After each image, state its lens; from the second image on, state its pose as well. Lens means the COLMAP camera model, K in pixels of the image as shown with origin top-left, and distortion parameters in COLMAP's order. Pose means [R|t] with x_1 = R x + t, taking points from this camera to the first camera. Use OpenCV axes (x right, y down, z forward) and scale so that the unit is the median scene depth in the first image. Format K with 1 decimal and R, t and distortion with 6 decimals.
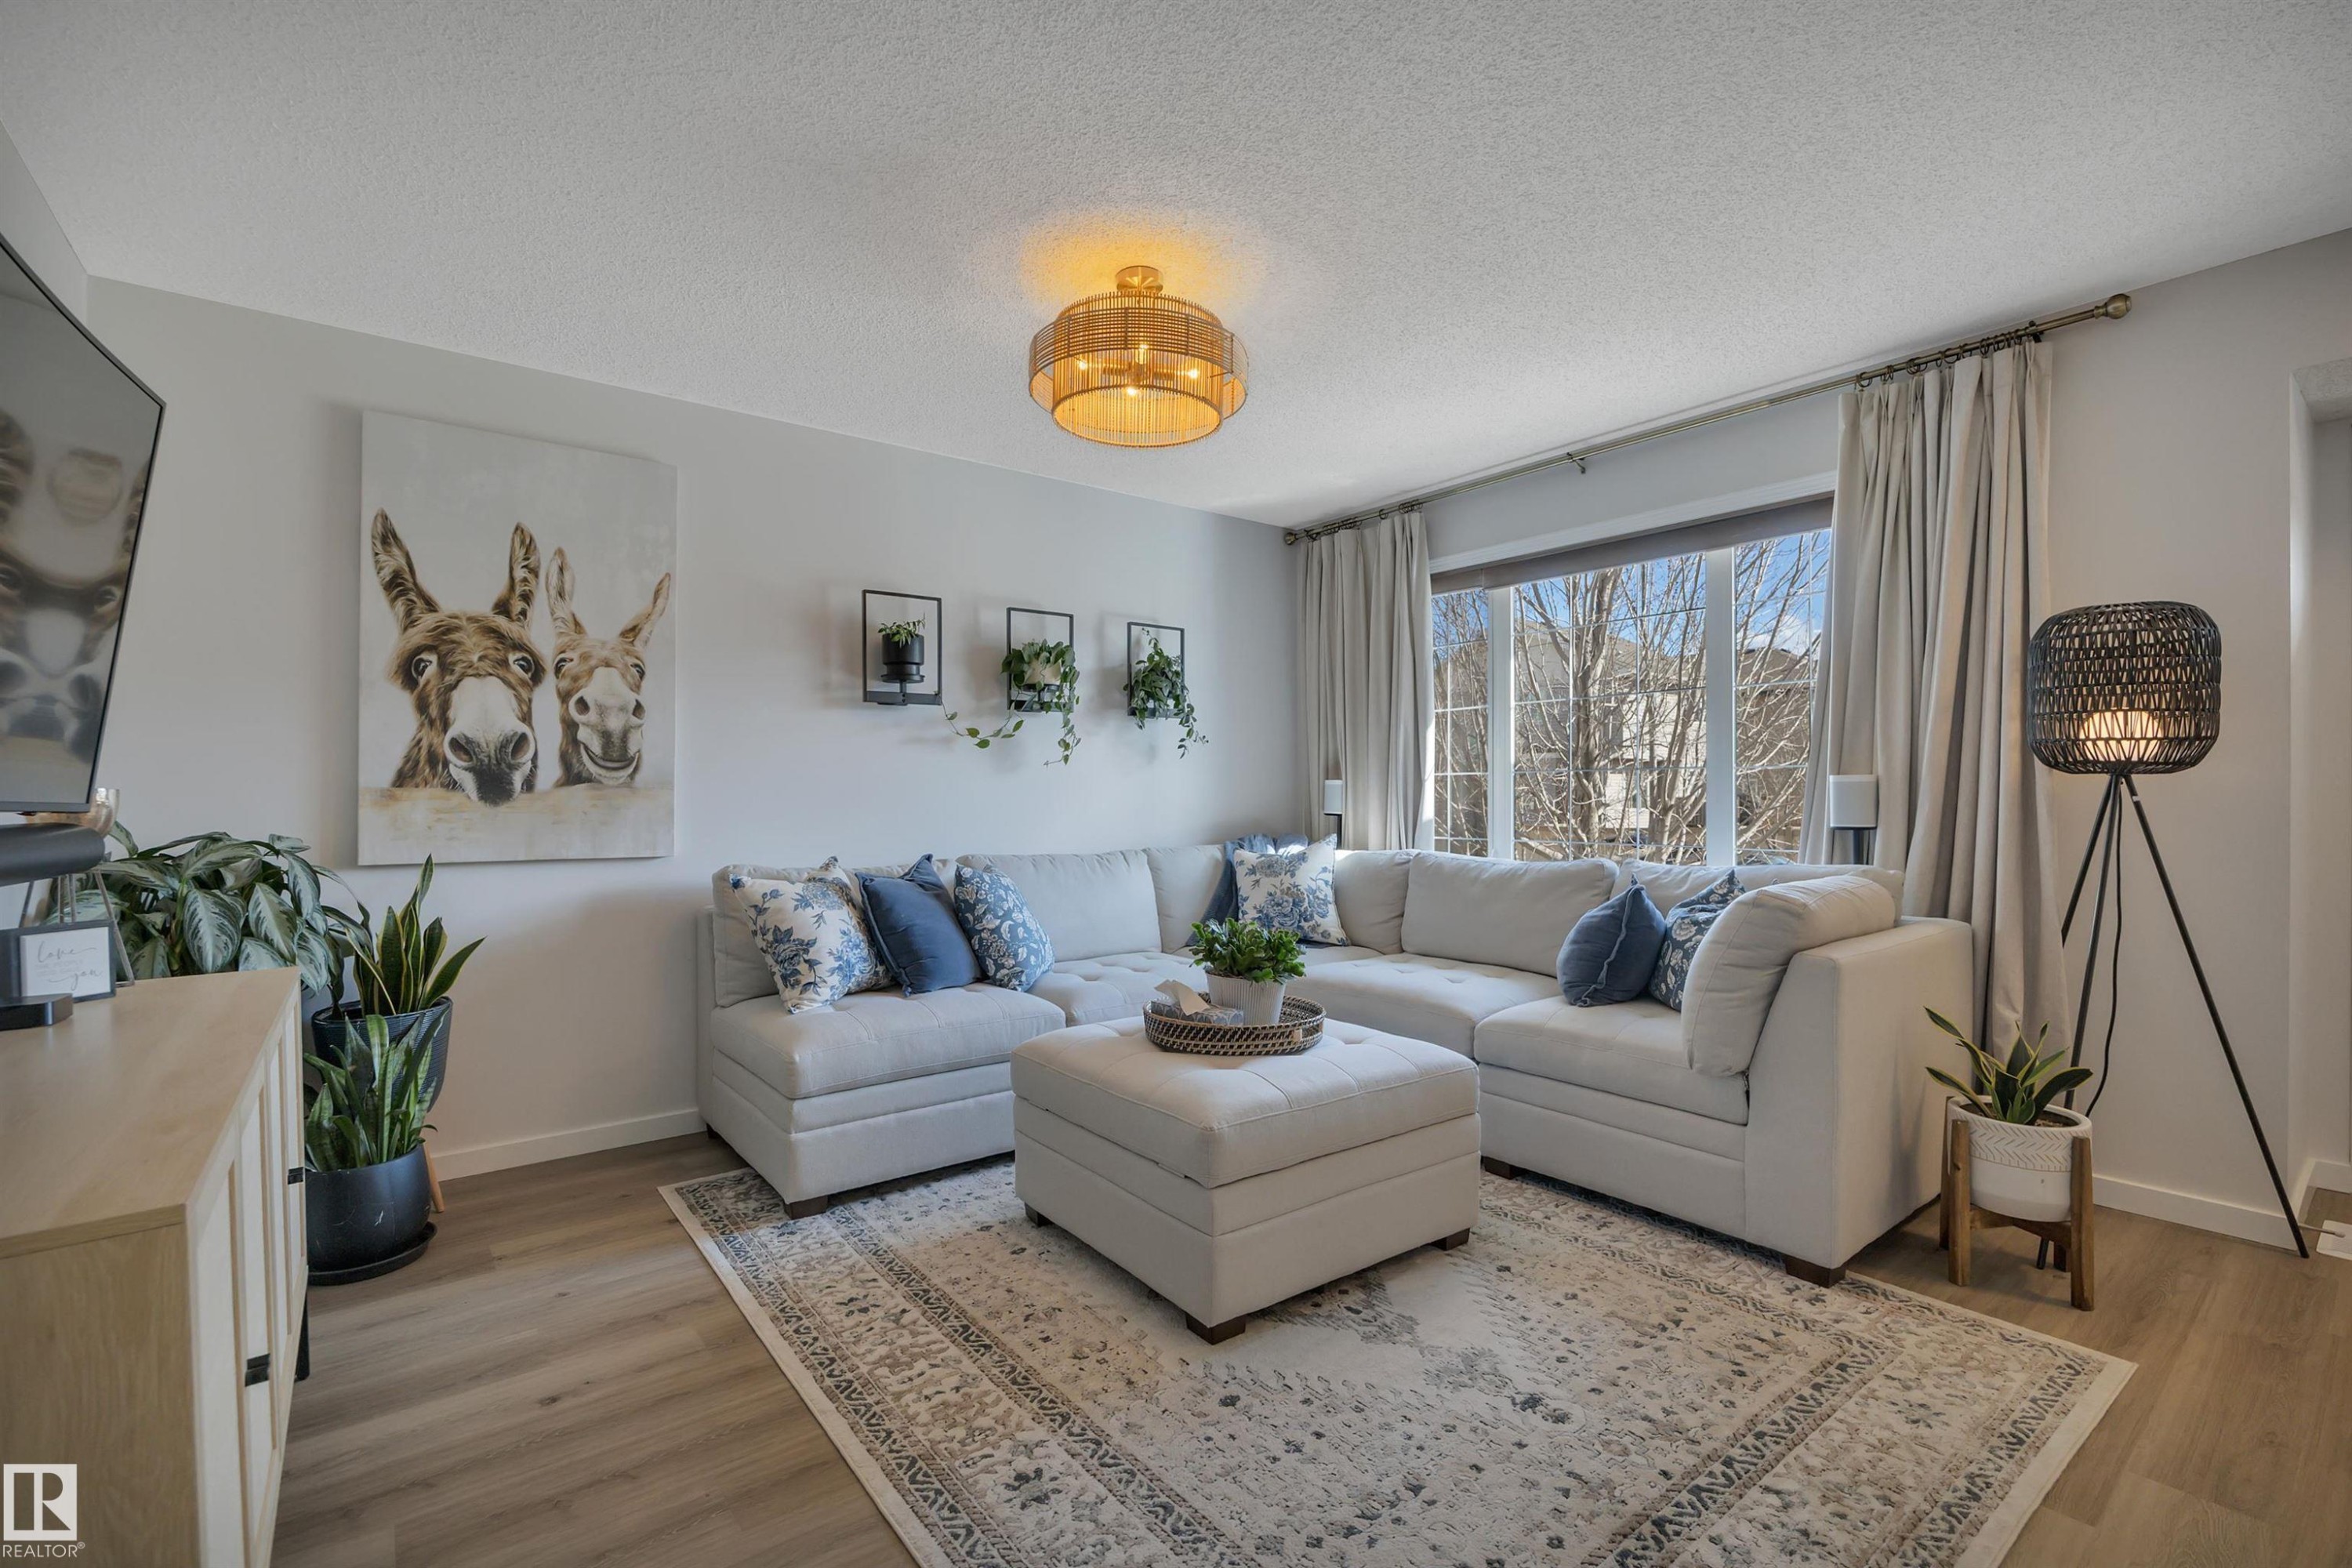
lens RADIAL K [[1031.5, 0, 1176.0], [0, 1031.5, 784.0], [0, 0, 1]] dist [-0.010145, 0.000313]
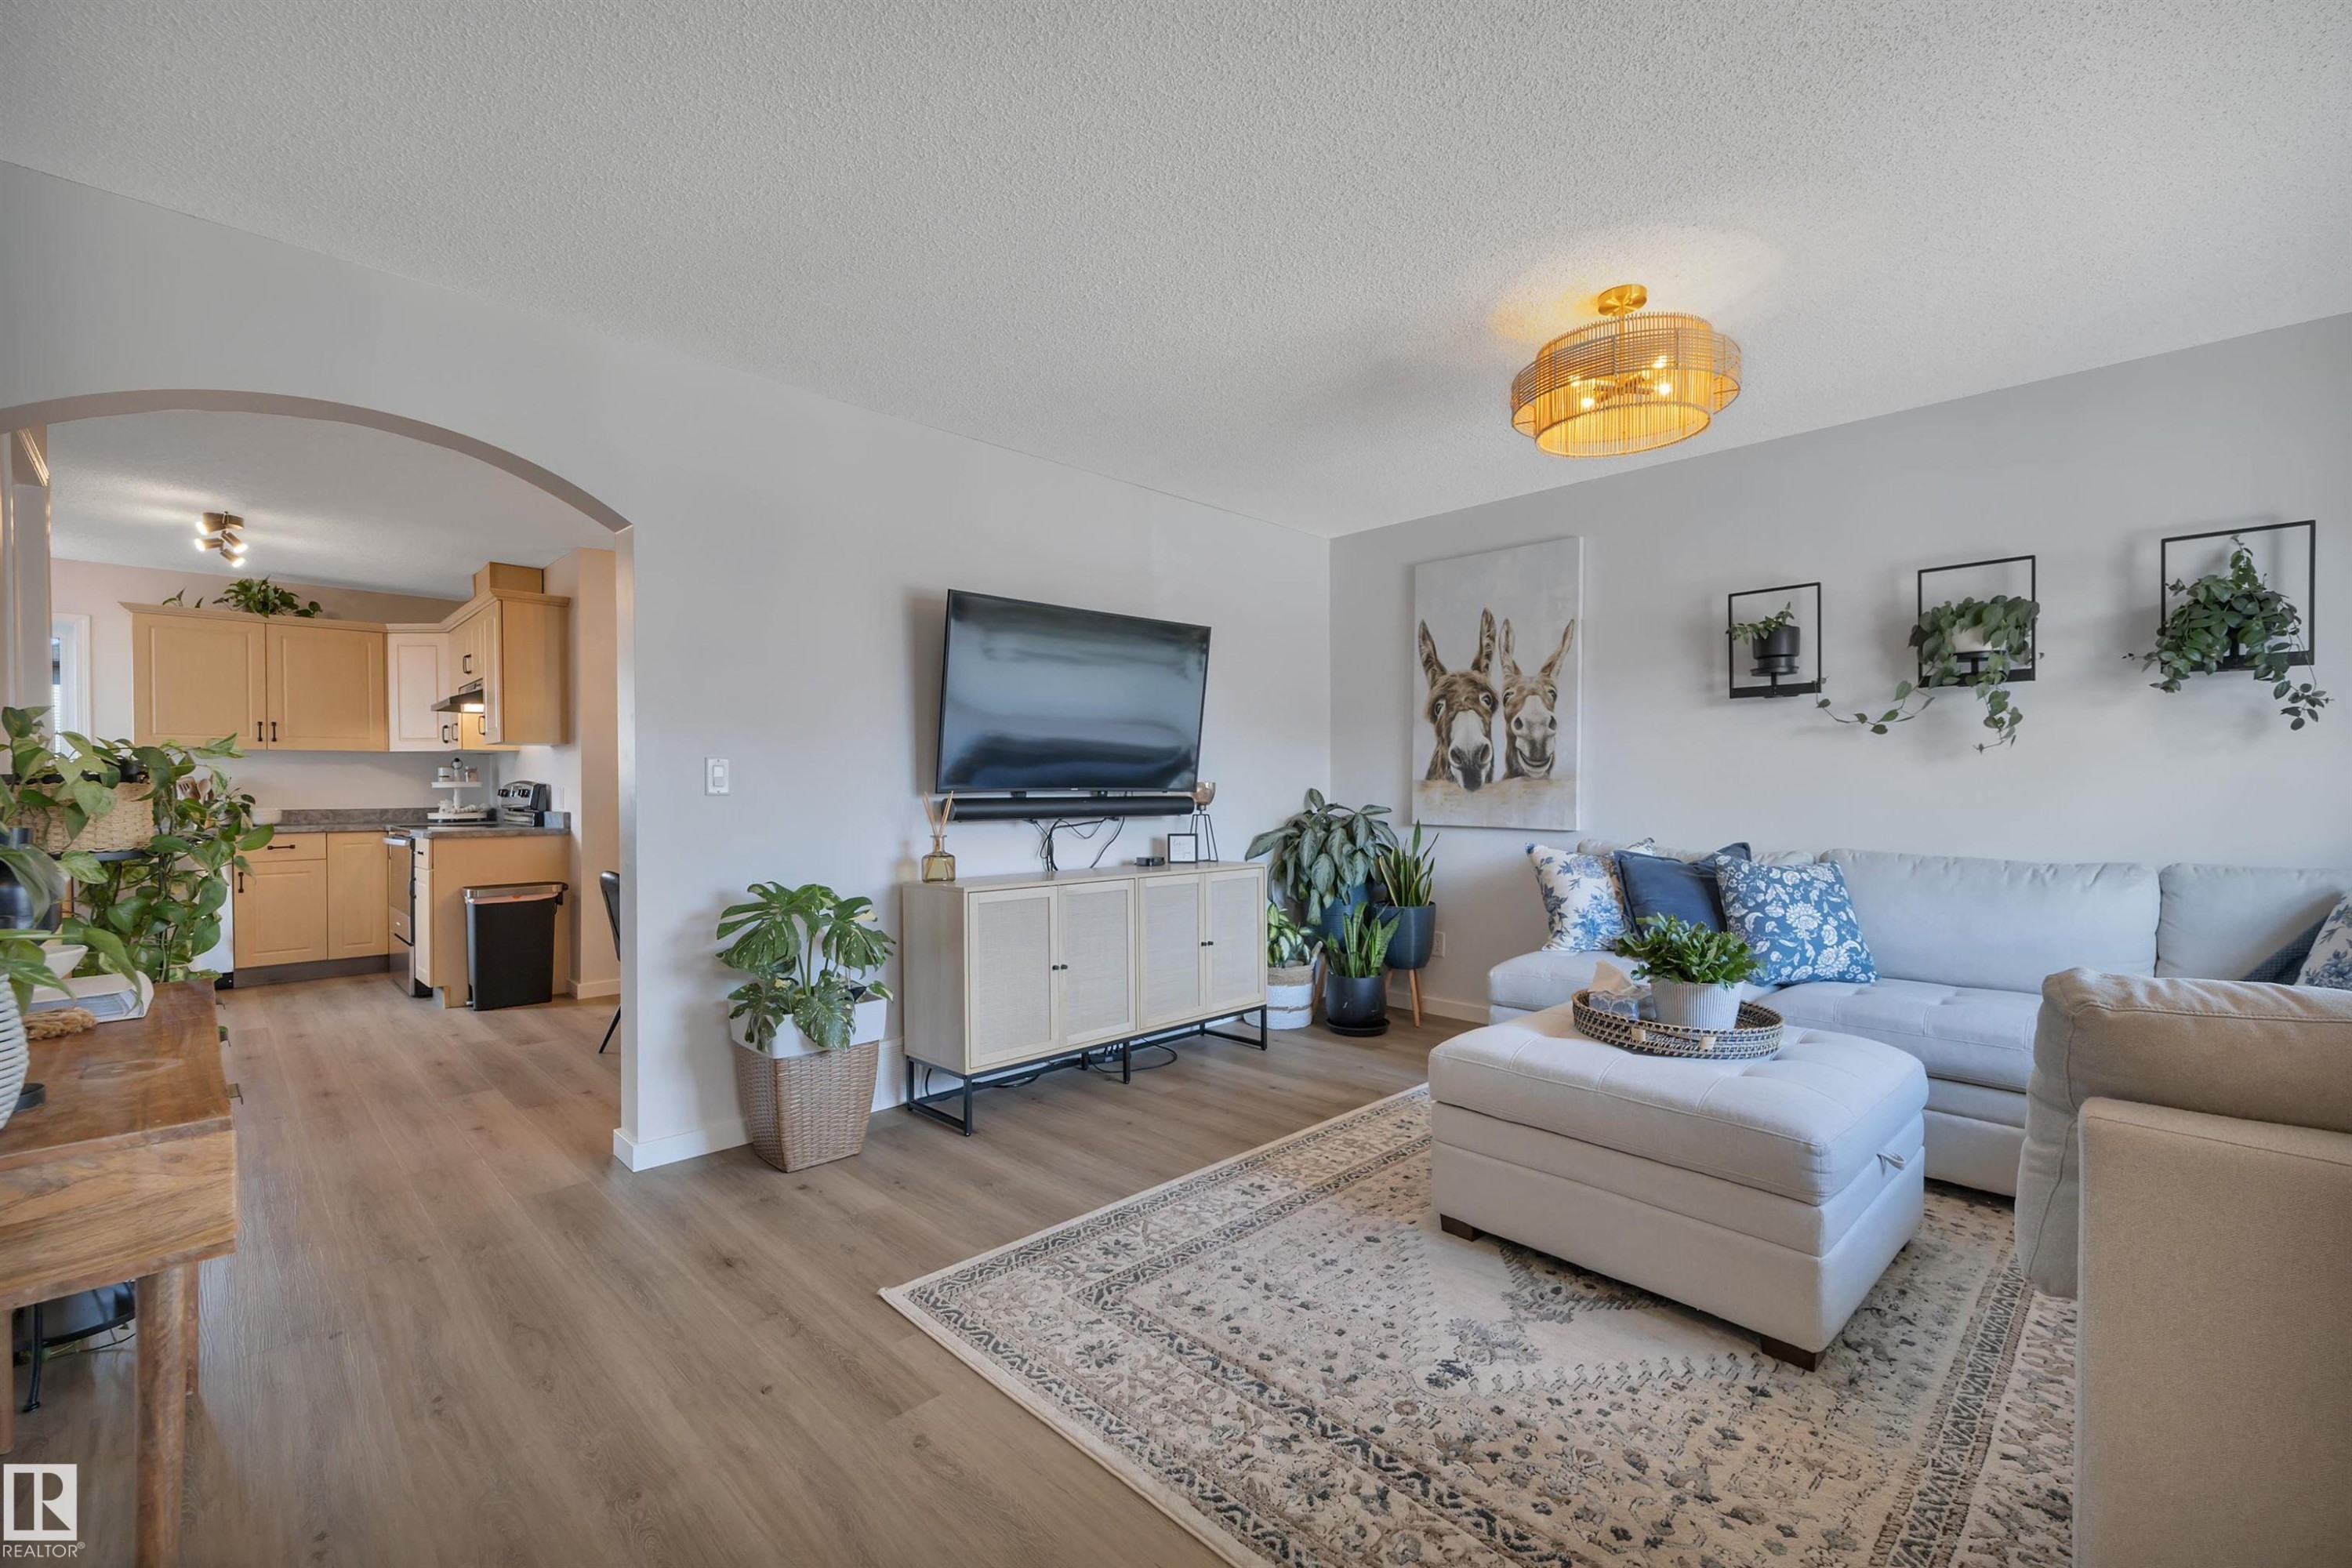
lens RADIAL K [[994.8, 0, 1176.0], [0, 994.8, 784.0], [0, 0, 1]] dist [0.009457, 0.000094]
pose [[0.111567, 0.003357, -0.993751, 0.801566], [0.010532, 0.999934, 0.004560, -0.001874], [0.993701, -0.010975, 0.111524, 0.369520]]
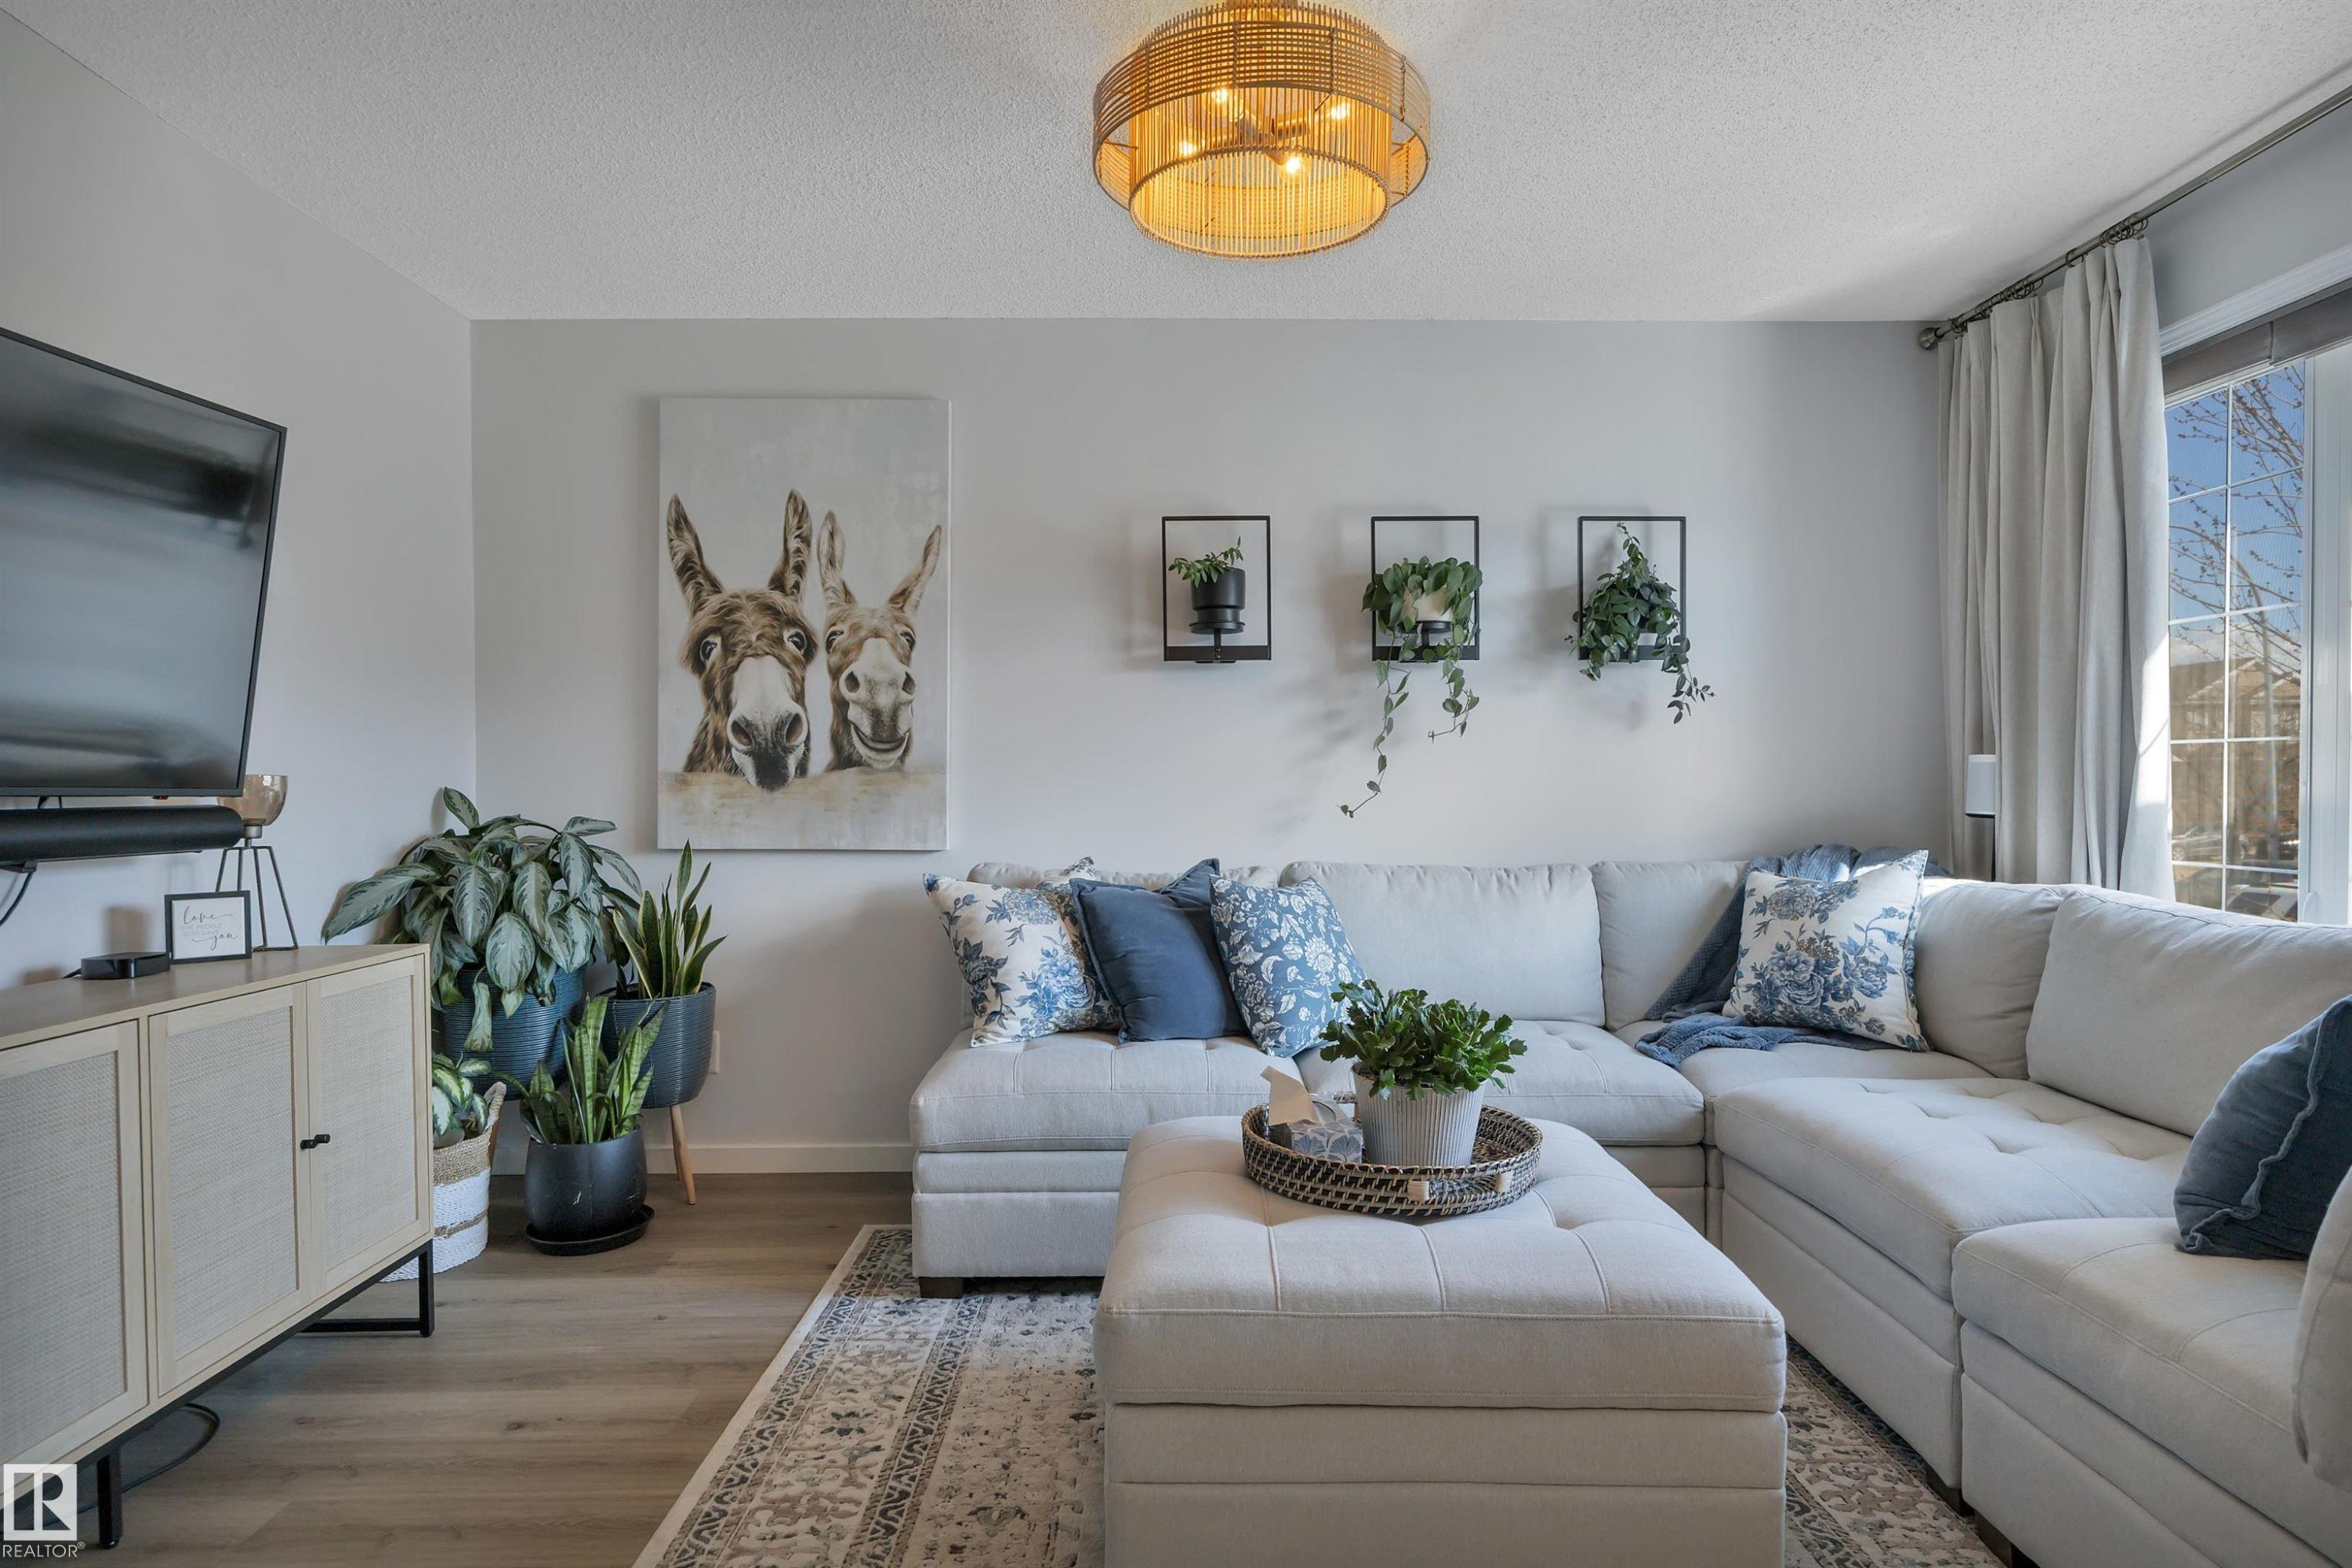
lens RADIAL K [[1305.0, 0, 1176.0], [0, 1305.0, 784.0], [0, 0, 1]] dist [0.000639, -0.000470]
pose [[0.795471, 0.003923, -0.605979, 0.365456], [0.005871, 0.999882, 0.014180, -0.000379], [0.605963, -0.014838, 0.795355, 0.259839]]
